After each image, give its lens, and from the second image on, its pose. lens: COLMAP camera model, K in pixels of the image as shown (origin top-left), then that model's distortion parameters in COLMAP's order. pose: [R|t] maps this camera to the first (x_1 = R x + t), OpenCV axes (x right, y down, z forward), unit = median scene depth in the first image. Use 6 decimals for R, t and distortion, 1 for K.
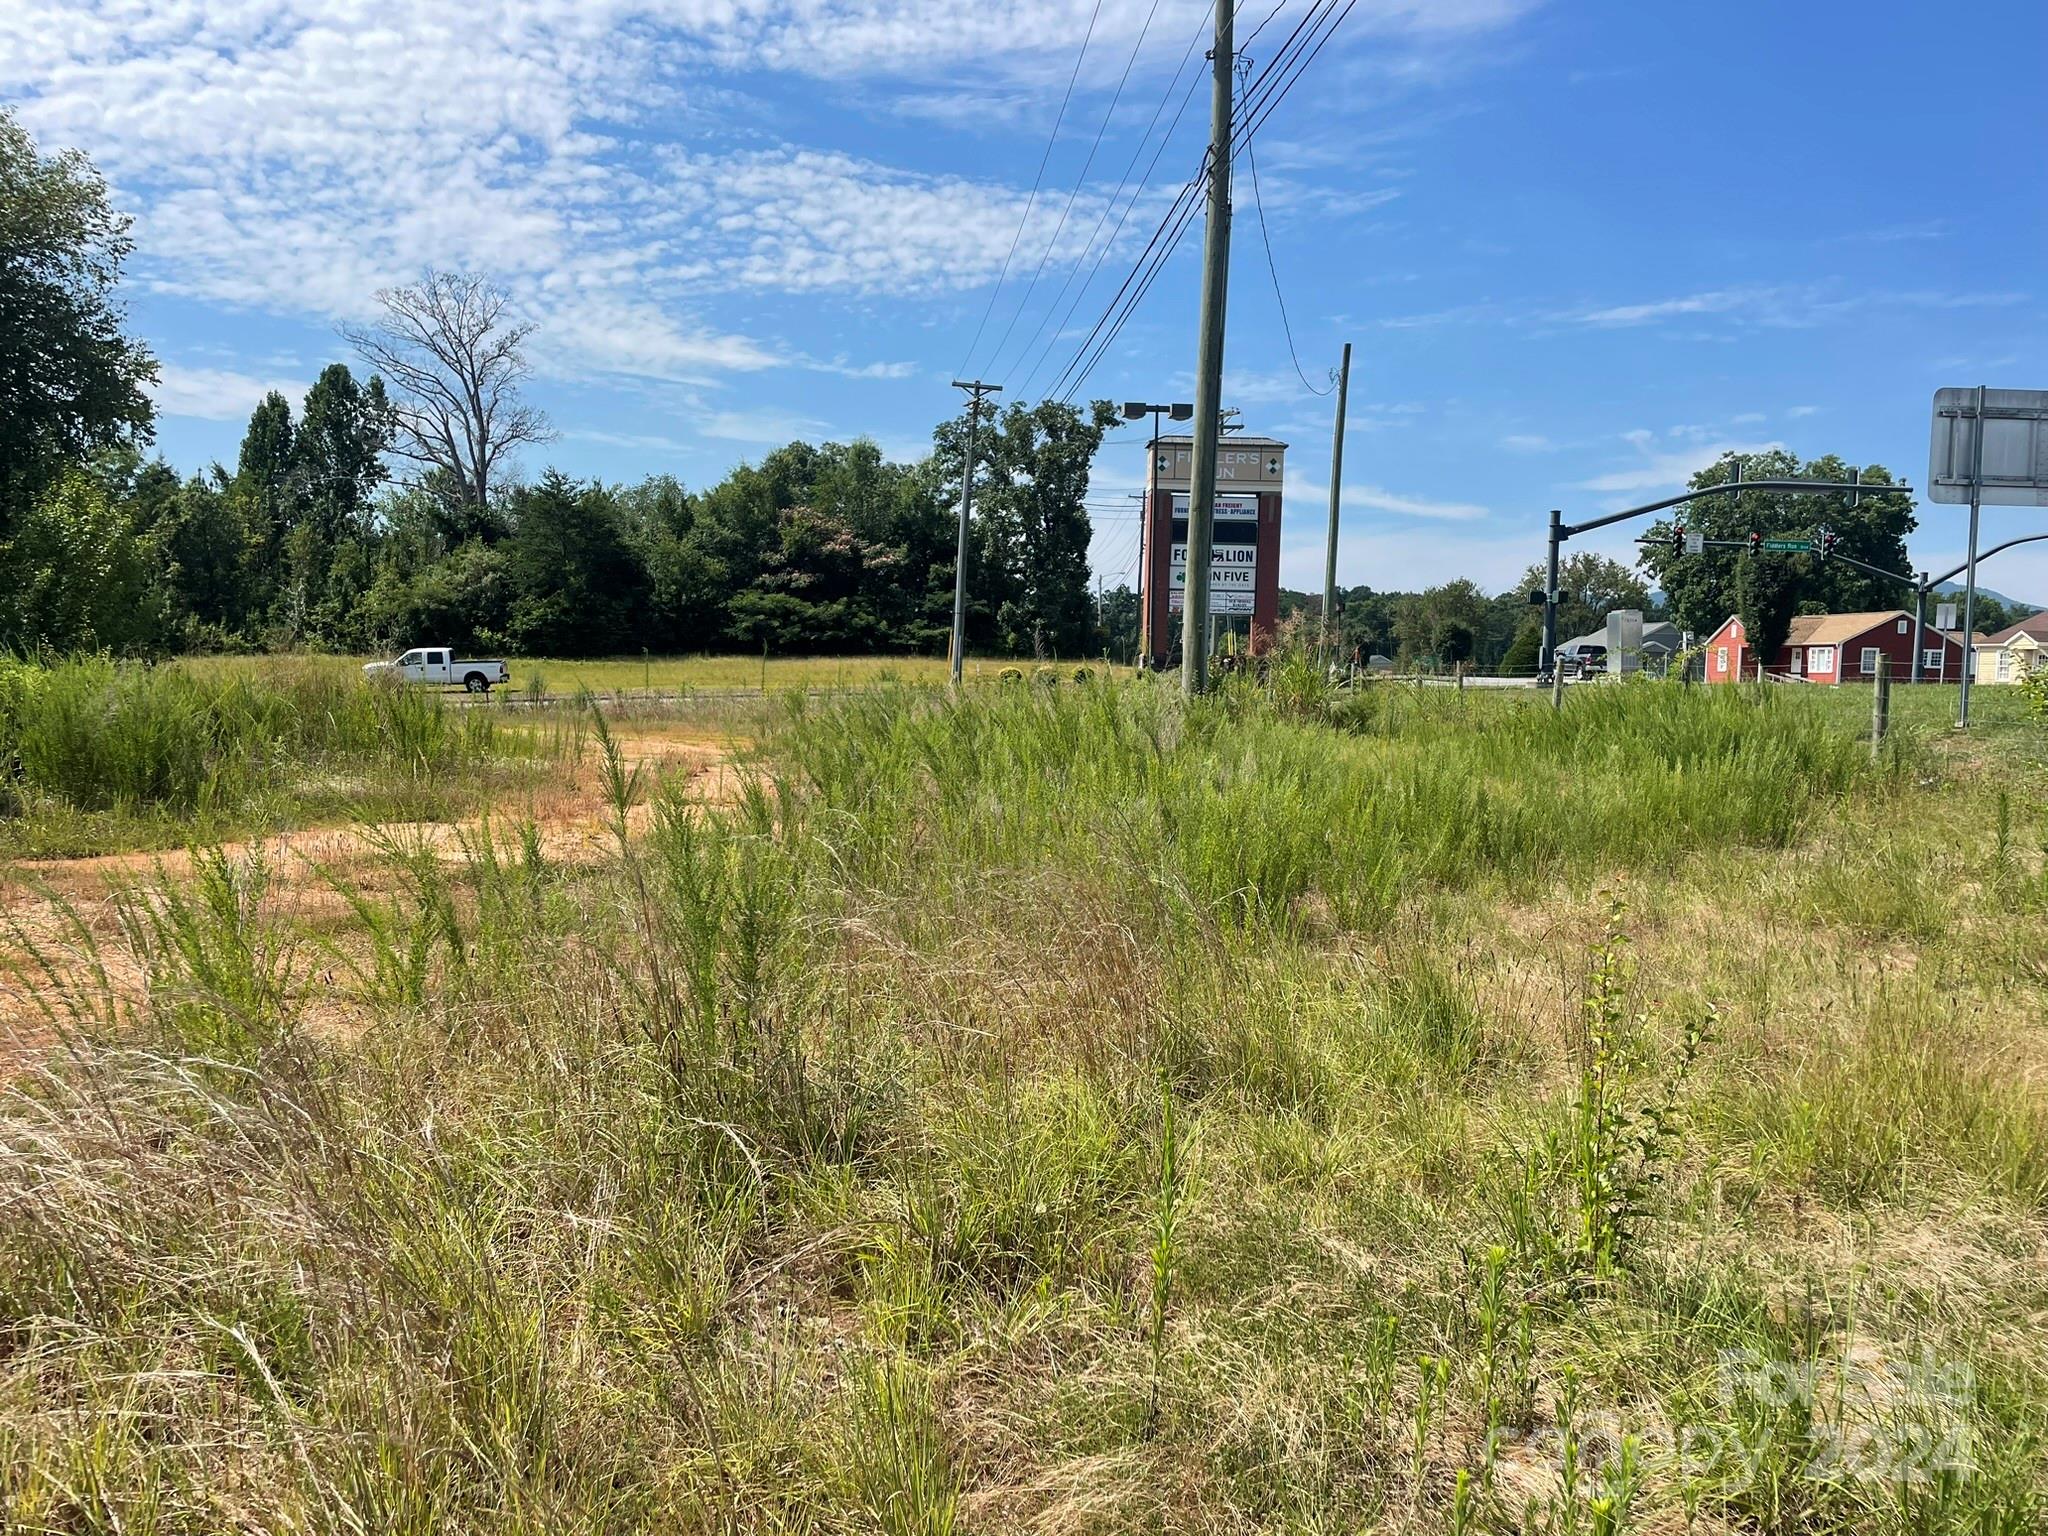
lens RADIAL K [[1559.2, 0, 1026.2], [0, 1559.2, 770.9], [0, 0, 1]] dist [-0.001394, -0.000601]
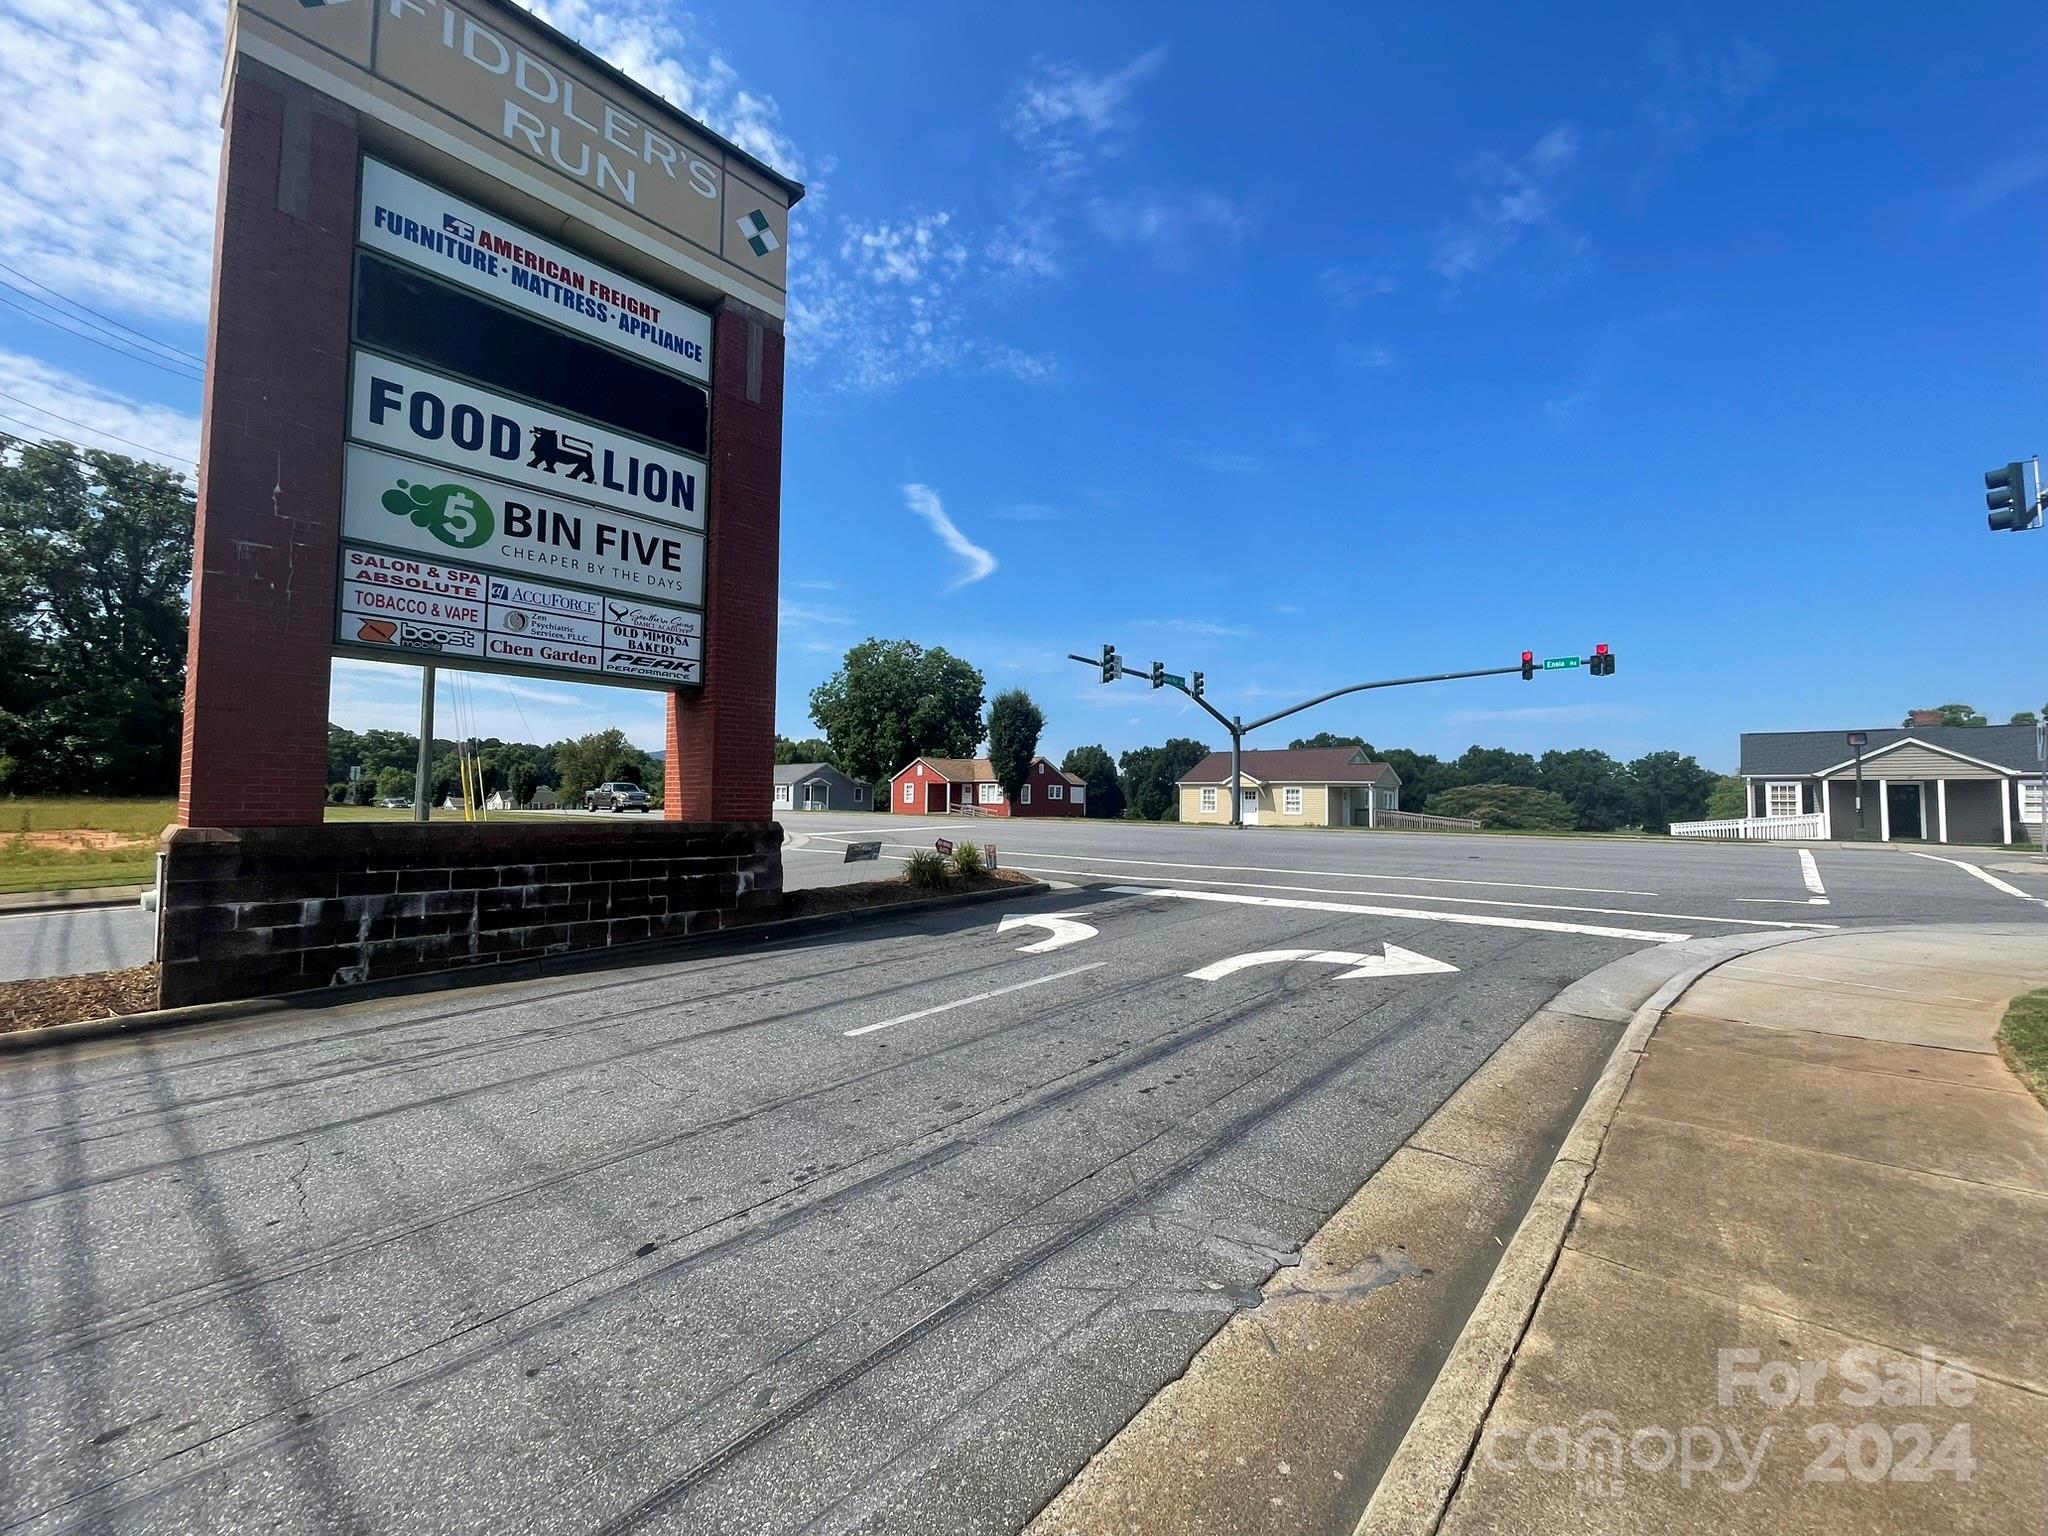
lens RADIAL K [[836.8, 0, 1021.0], [0, 836.8, 757.0], [0, 0, 1]] dist [0.000185, 0.000873]
pose [[0.705351, 0.024683, 0.708428, 0.043370], [0.051177, 0.995012, -0.085622, -0.039678], [-0.707008, 0.096649, 0.700570, 0.481157]]
